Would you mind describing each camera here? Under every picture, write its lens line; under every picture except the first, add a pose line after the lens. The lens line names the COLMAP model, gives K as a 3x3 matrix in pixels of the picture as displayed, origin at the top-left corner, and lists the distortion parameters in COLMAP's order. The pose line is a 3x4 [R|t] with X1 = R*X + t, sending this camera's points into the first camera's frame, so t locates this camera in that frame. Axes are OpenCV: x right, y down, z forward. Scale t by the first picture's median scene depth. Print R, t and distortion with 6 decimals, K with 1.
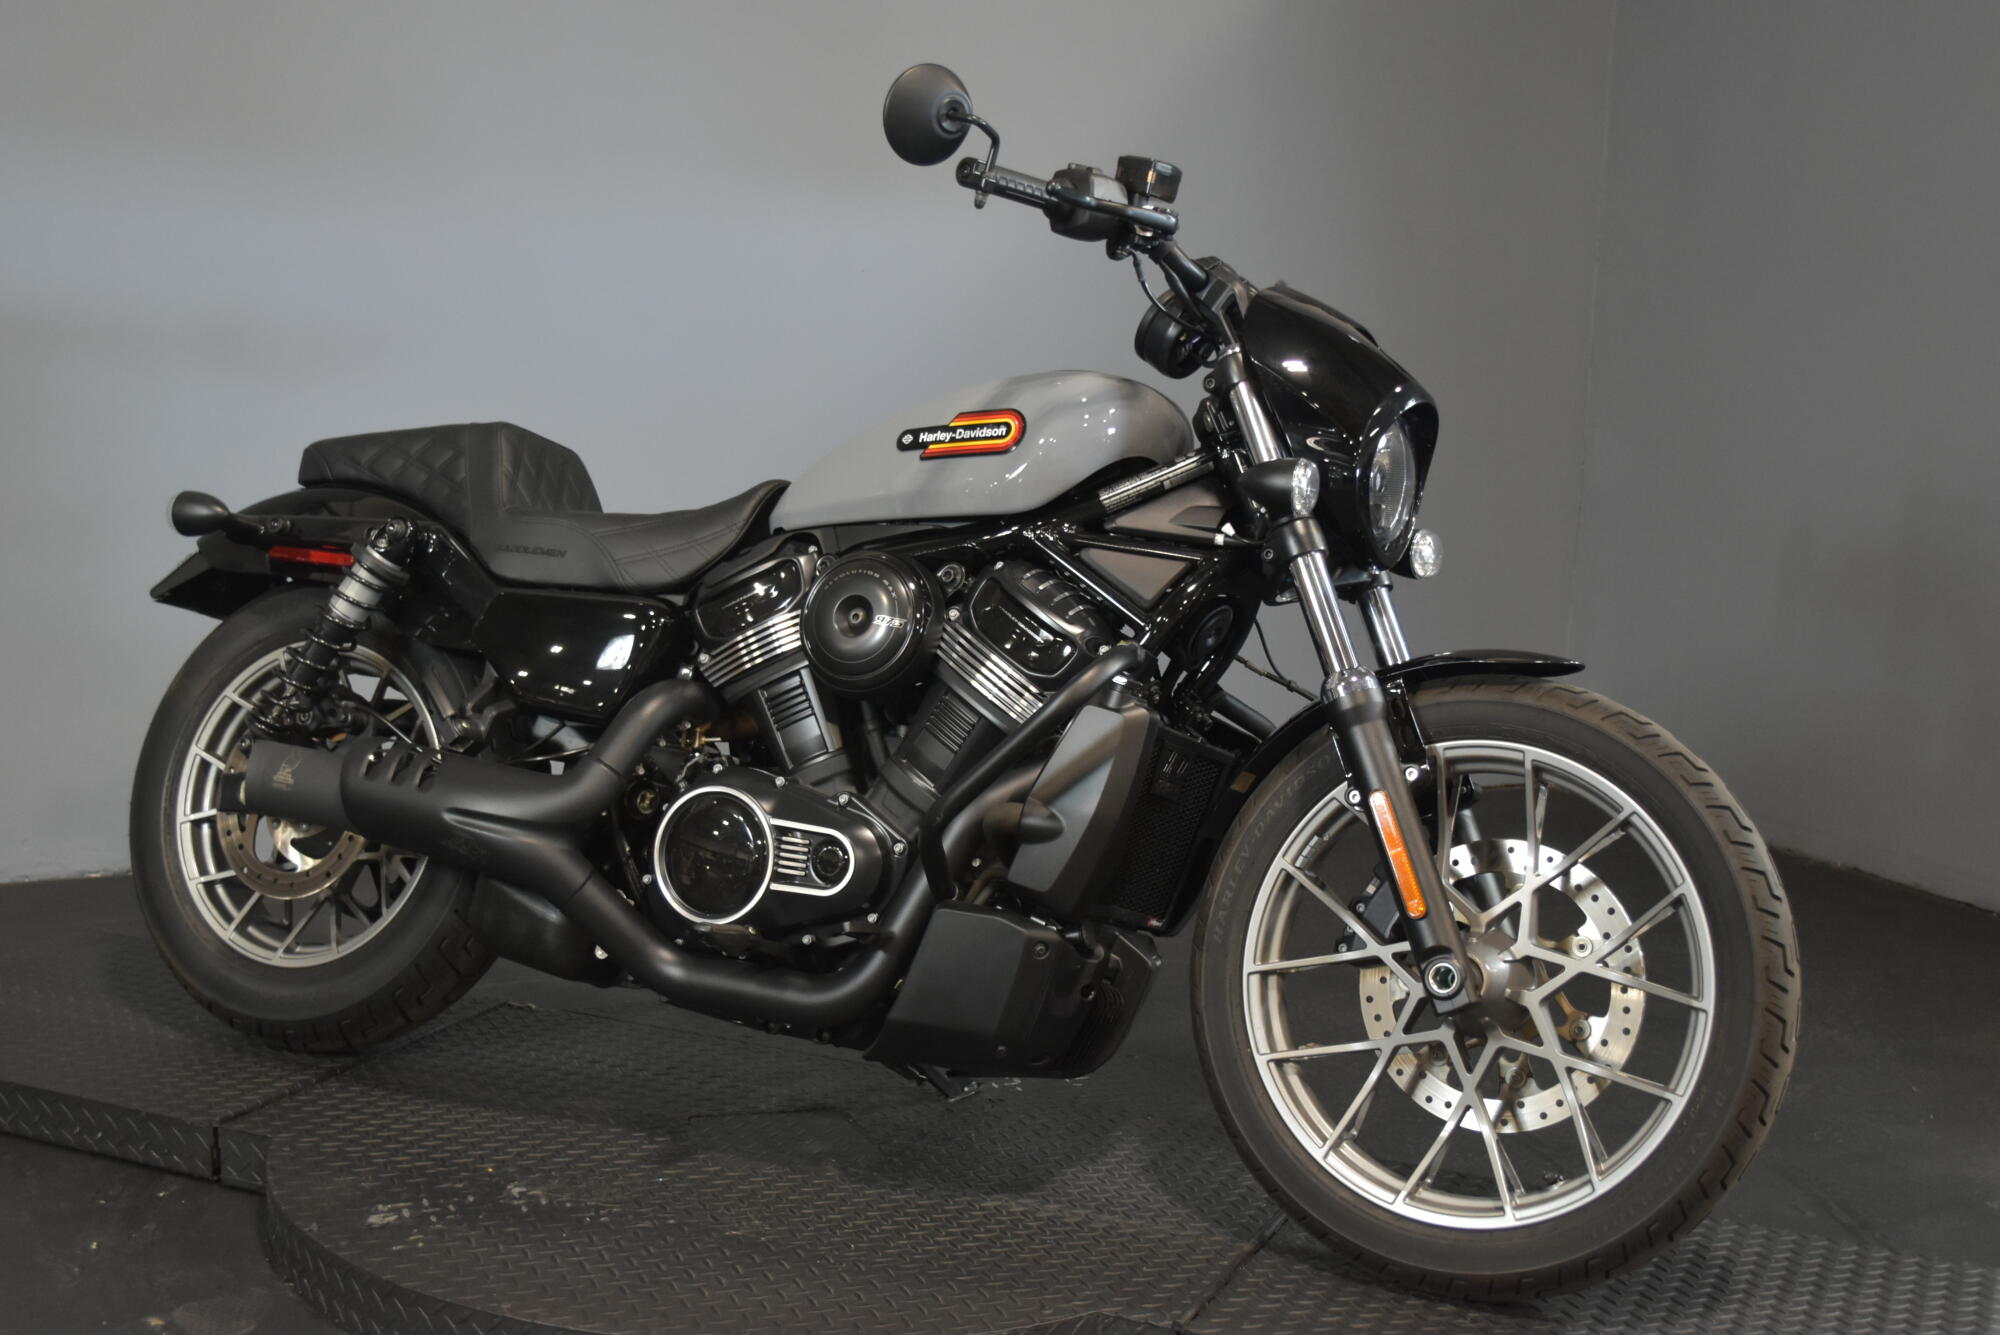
lens RADIAL K [[2572.5, 0, 1000.0], [0, 2572.5, 667.5], [0, 0, 1]] dist [-0.018760, -0.040831]
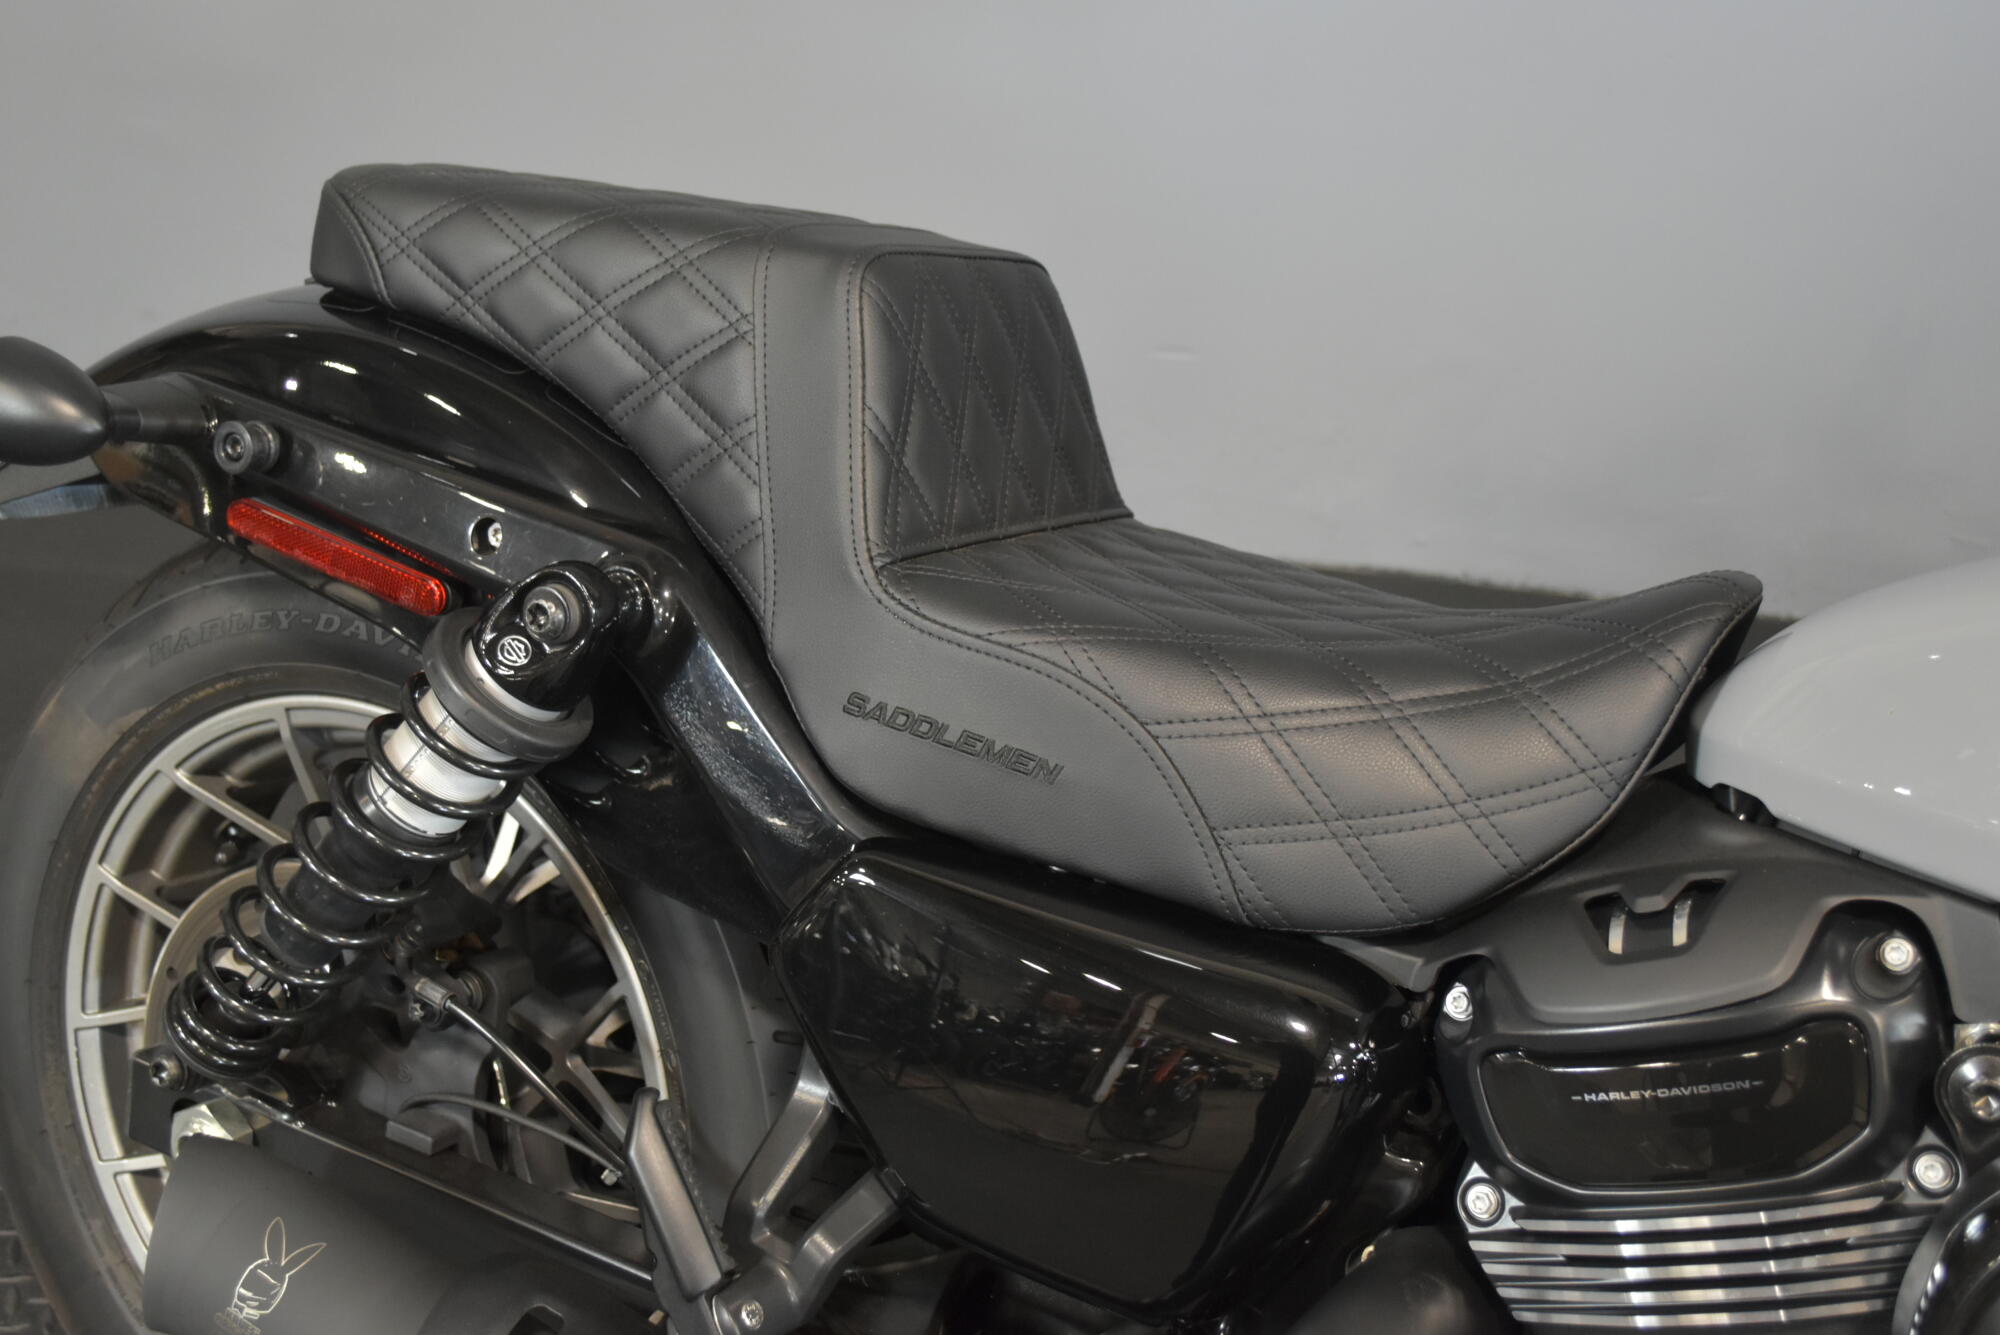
lens RADIAL K [[2188.5, 0, 1000.0], [0, 2188.5, 667.5], [0, 0, 1]] dist [-0.014812, -0.046337]
pose [[0.995356, 0.091724, -0.029222, -0.182297], [-0.074468, 0.926002, 0.370101, -0.172508], [0.061007, -0.366206, 0.928532, 0.800079]]
